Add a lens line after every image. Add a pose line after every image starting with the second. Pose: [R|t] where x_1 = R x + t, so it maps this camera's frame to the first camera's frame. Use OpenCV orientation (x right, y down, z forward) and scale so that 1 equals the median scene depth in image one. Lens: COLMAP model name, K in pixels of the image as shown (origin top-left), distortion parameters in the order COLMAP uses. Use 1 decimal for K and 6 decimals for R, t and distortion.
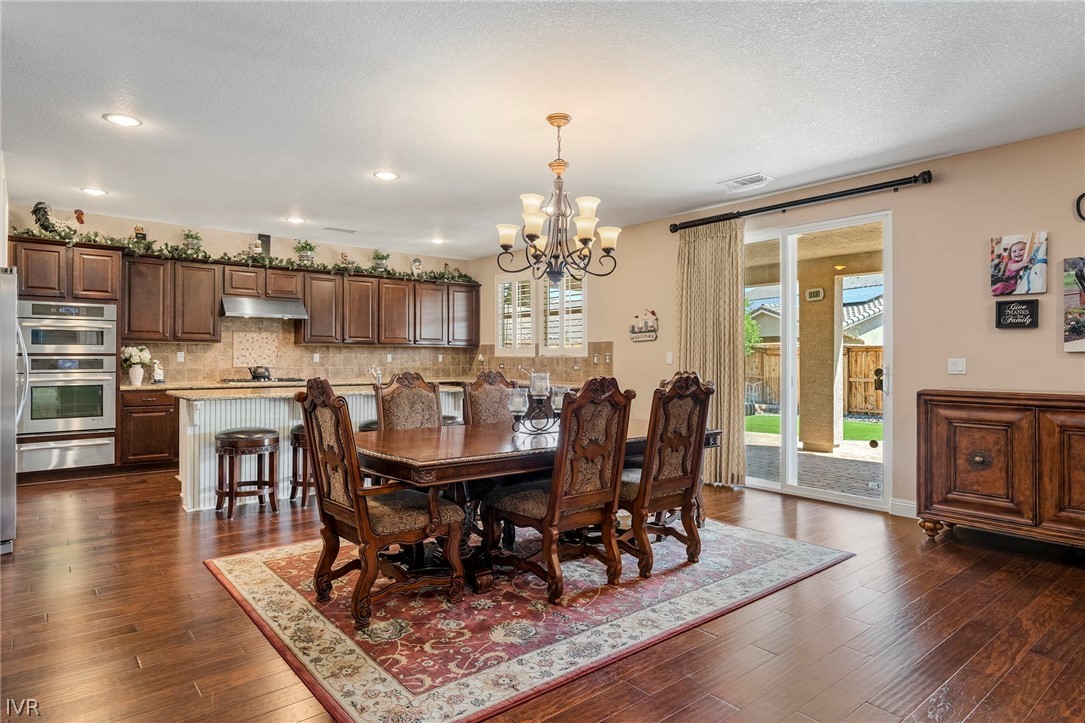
lens RADIAL K [[613.9, 0, 542.5], [0, 613.9, 361.5], [0, 0, 1]] dist [-0.001307, -0.000331]
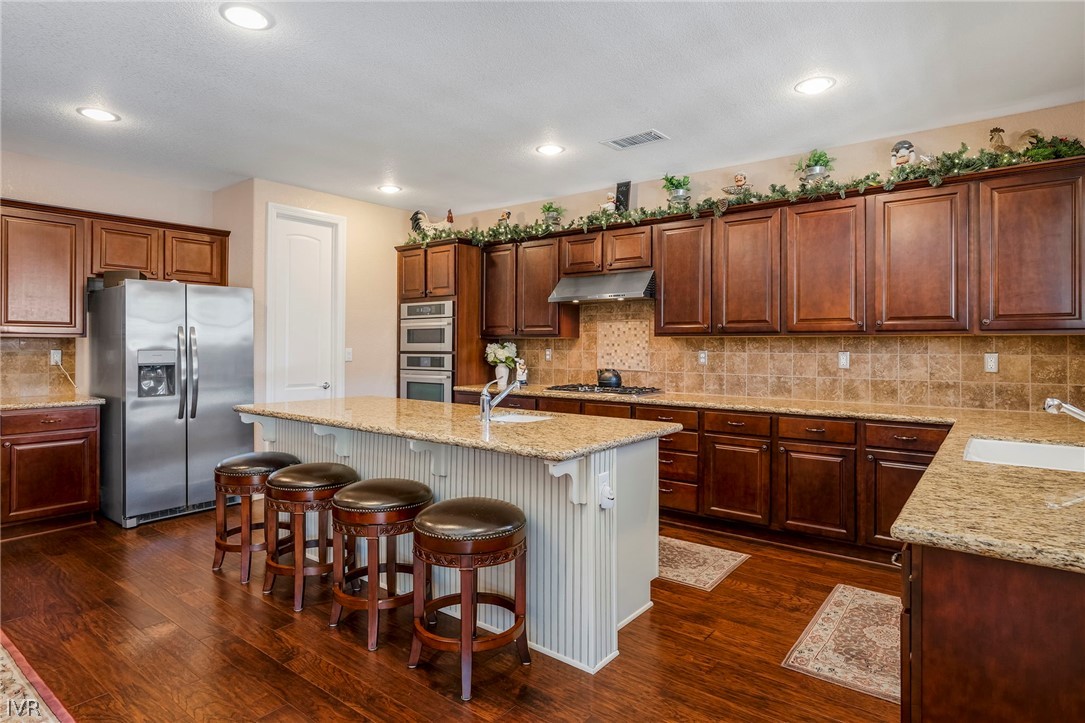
lens RADIAL K [[613.9, 0, 542.5], [0, 613.9, 361.5], [0, 0, 1]] dist [-0.001307, -0.000331]
pose [[0.203050, 0.027329, -0.978787, 0.226071], [-0.005359, 0.999626, 0.026799, -0.019580], [0.979154, -0.000196, 0.203121, 0.776001]]
